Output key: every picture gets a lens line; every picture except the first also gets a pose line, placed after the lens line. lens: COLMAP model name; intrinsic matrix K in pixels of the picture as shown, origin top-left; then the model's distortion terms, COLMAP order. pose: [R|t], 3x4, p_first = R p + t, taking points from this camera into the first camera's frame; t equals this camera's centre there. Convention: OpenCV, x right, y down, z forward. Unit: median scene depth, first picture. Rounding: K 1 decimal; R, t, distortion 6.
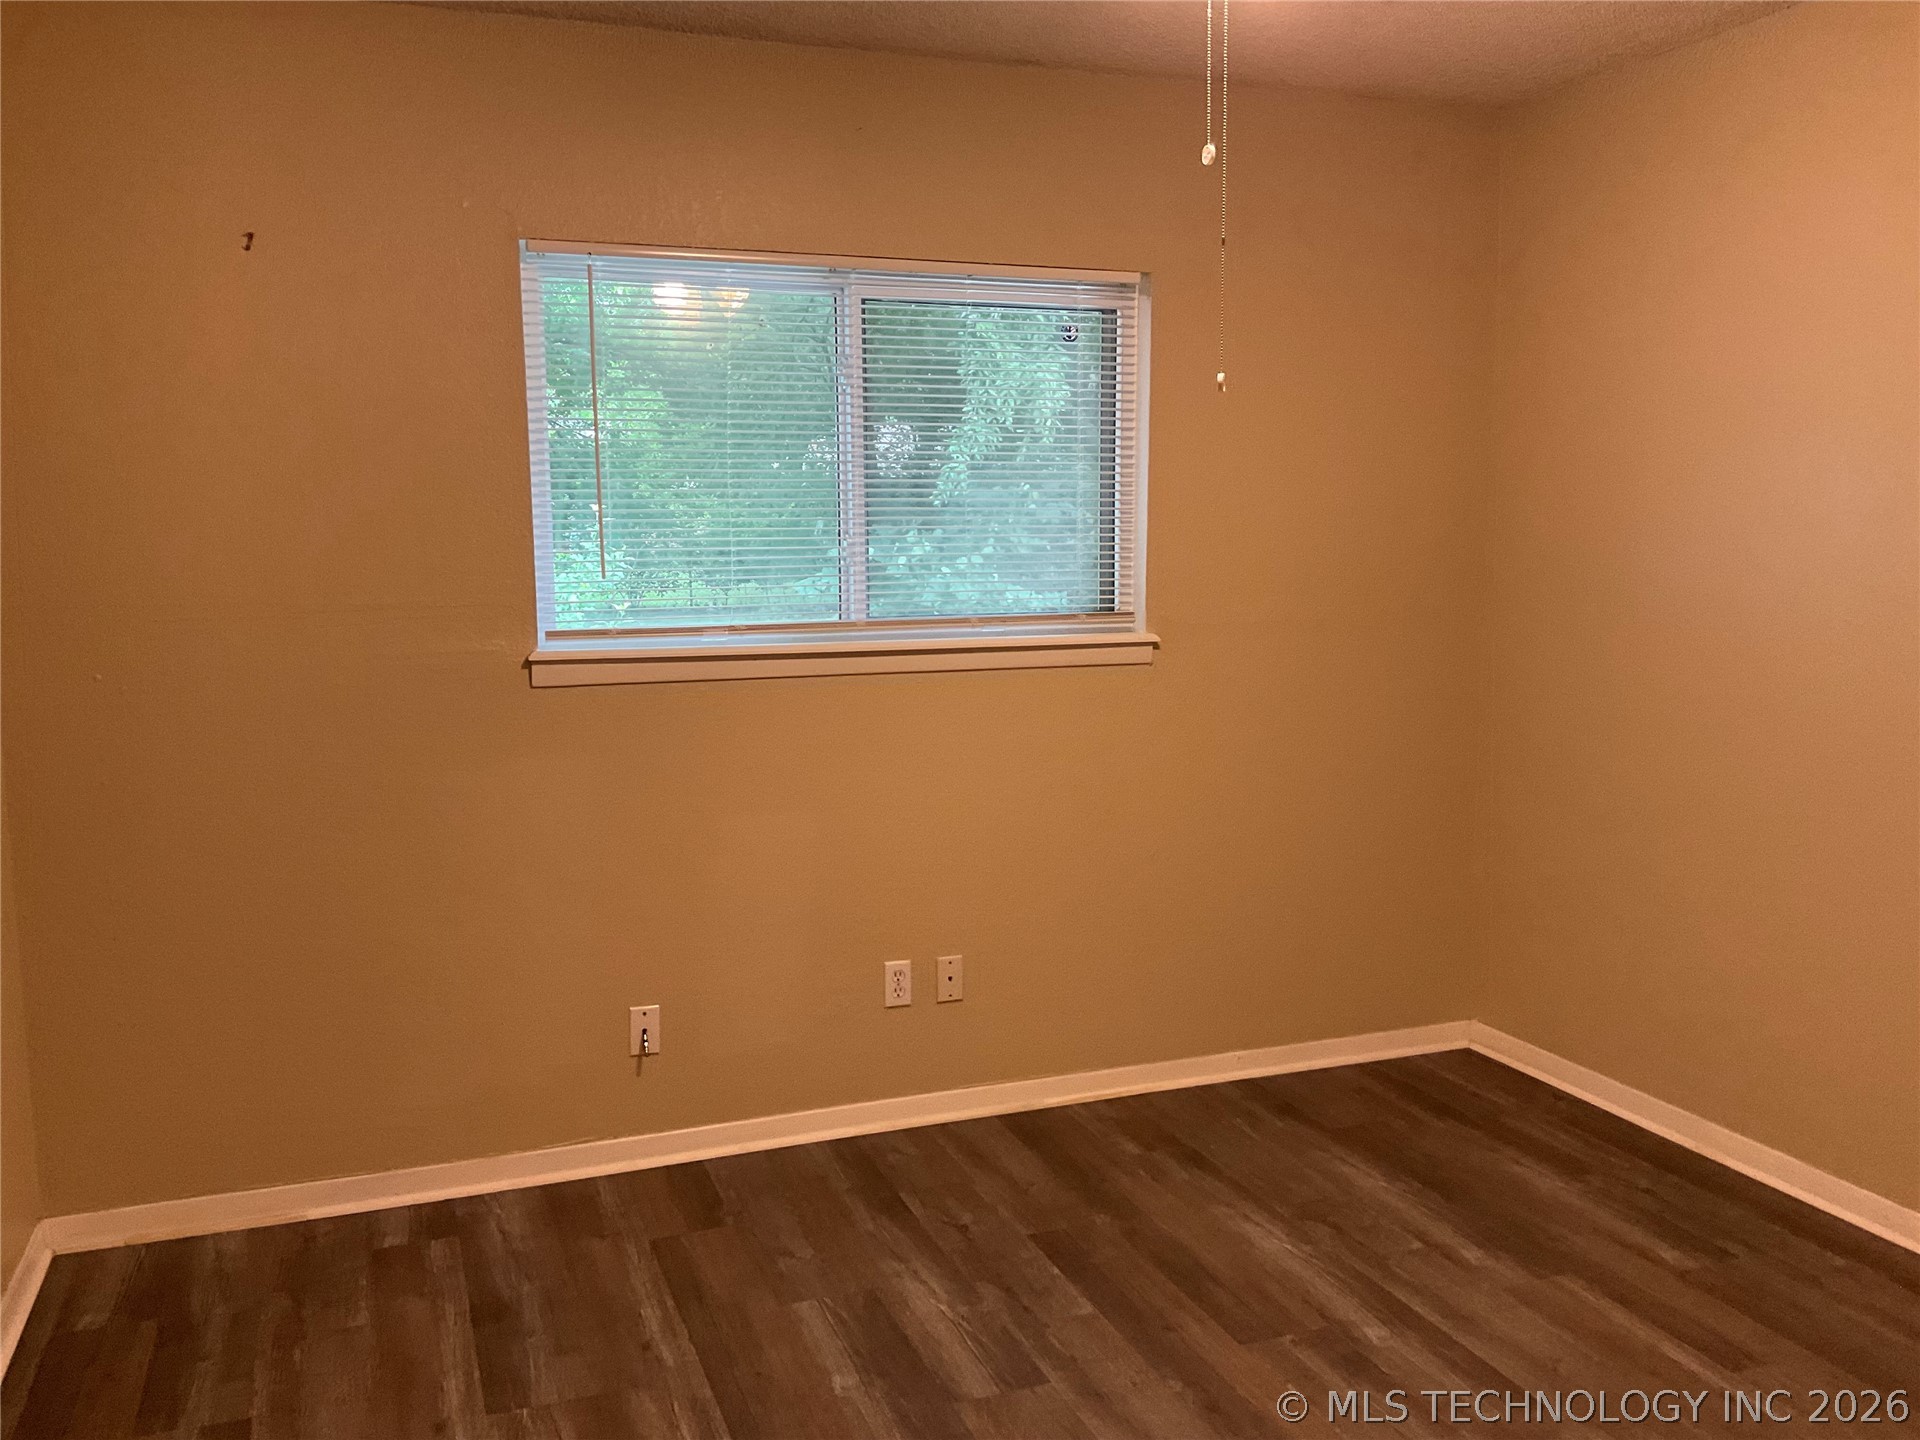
lens RADIAL K [[1584.7, 0, 951.1], [0, 1584.7, 711.5], [0, 0, 1]] dist [0.065573, -0.125172]
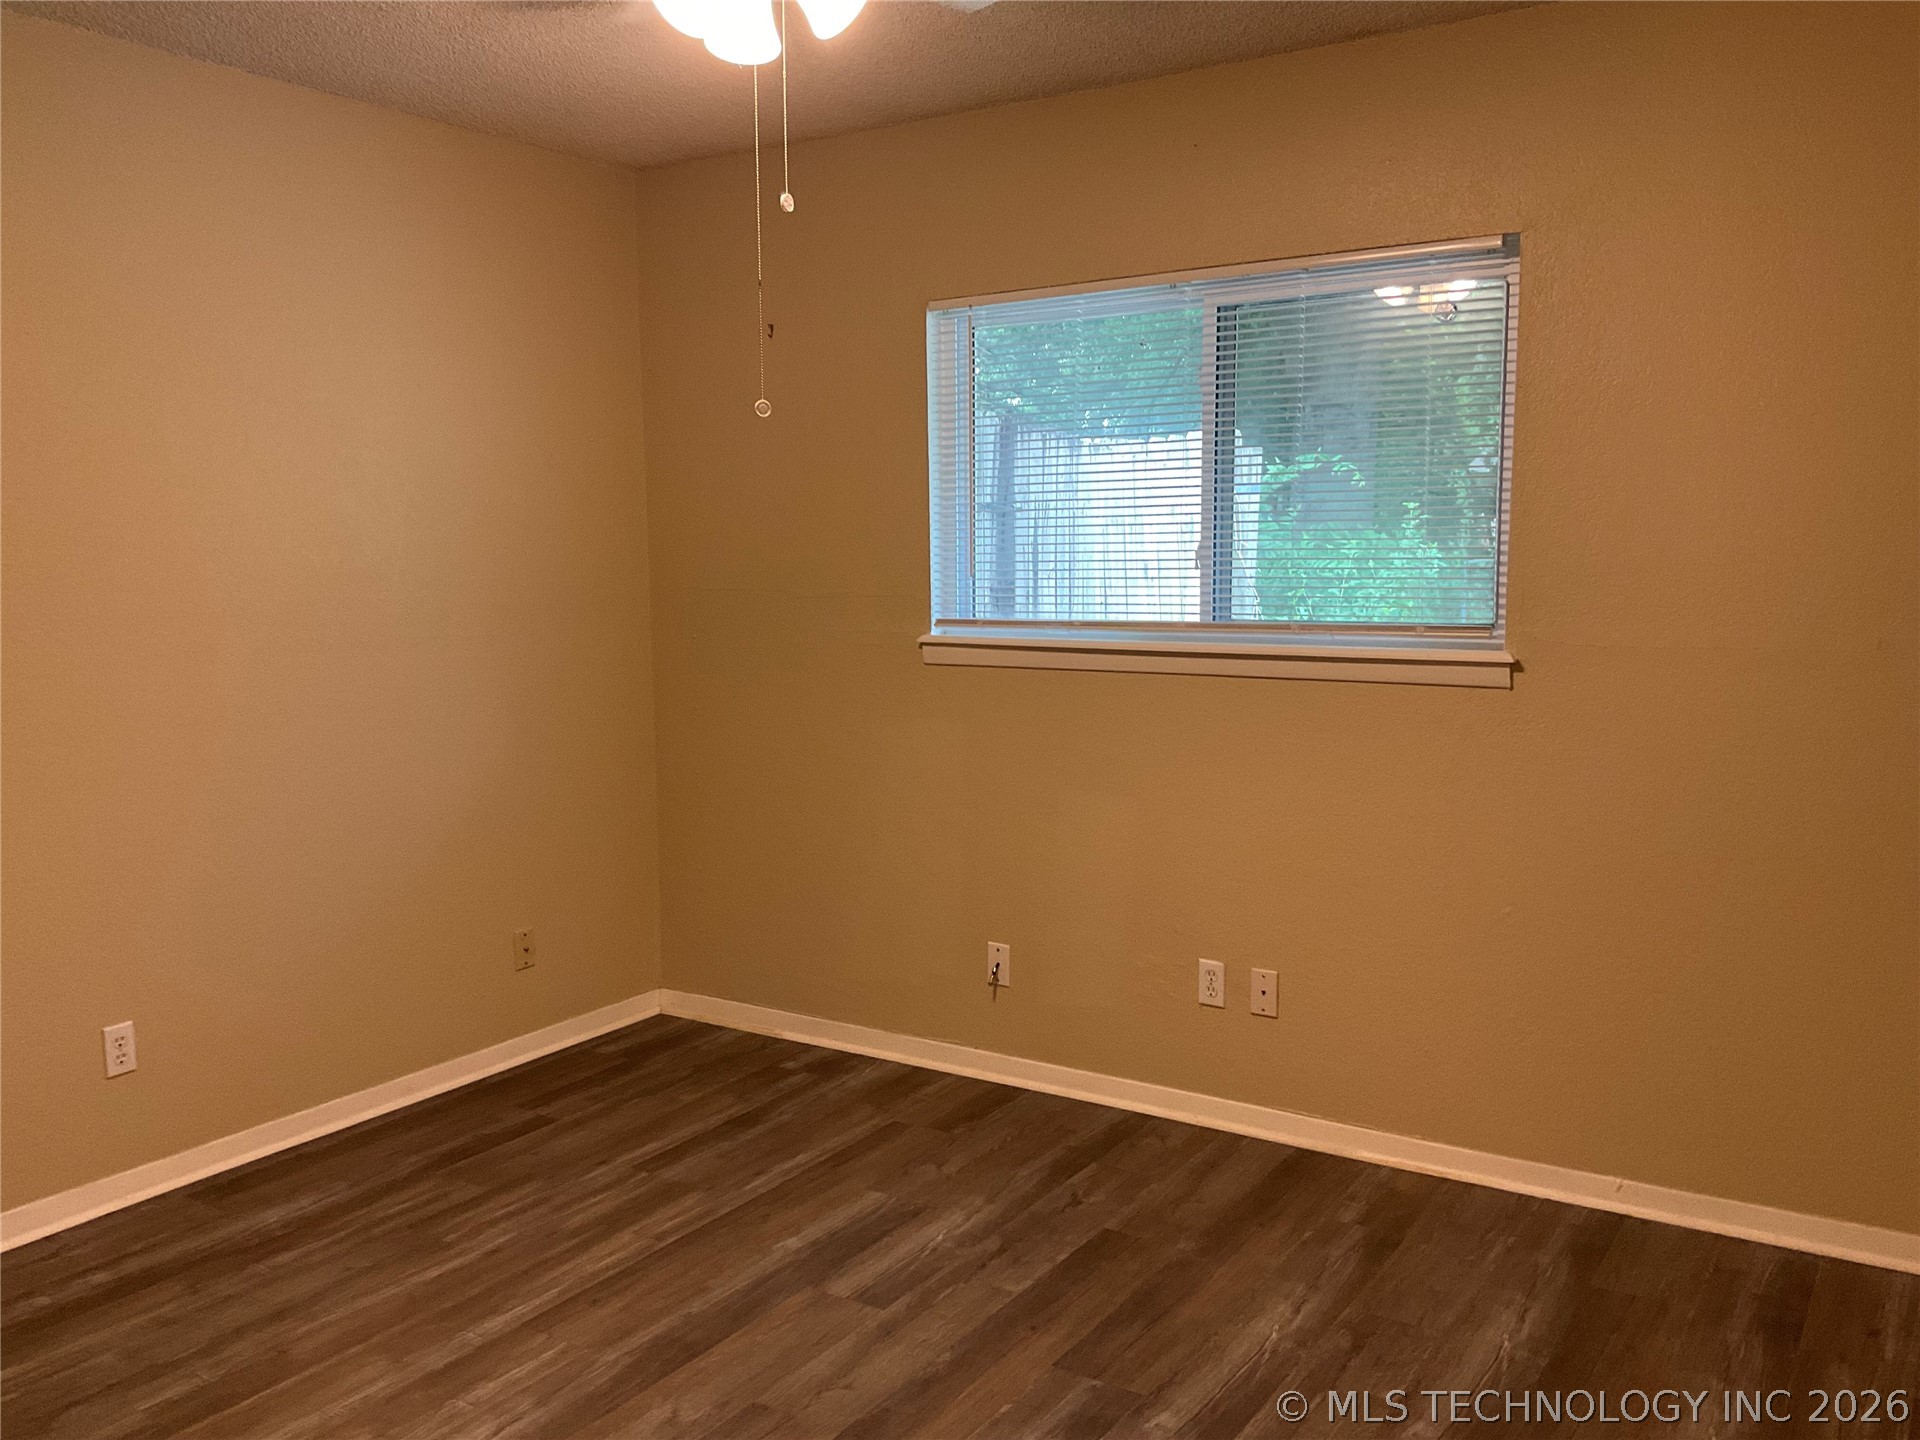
lens RADIAL K [[1584.7, 0, 942.4], [0, 1584.7, 716.1], [0, 0, 1]] dist [0.065573, -0.125172]
pose [[0.586714, 0.091441, -0.804615, 0.752373], [-0.083524, 0.995138, 0.052188, -0.041084], [0.805475, 0.036586, 0.591499, 0.290116]]
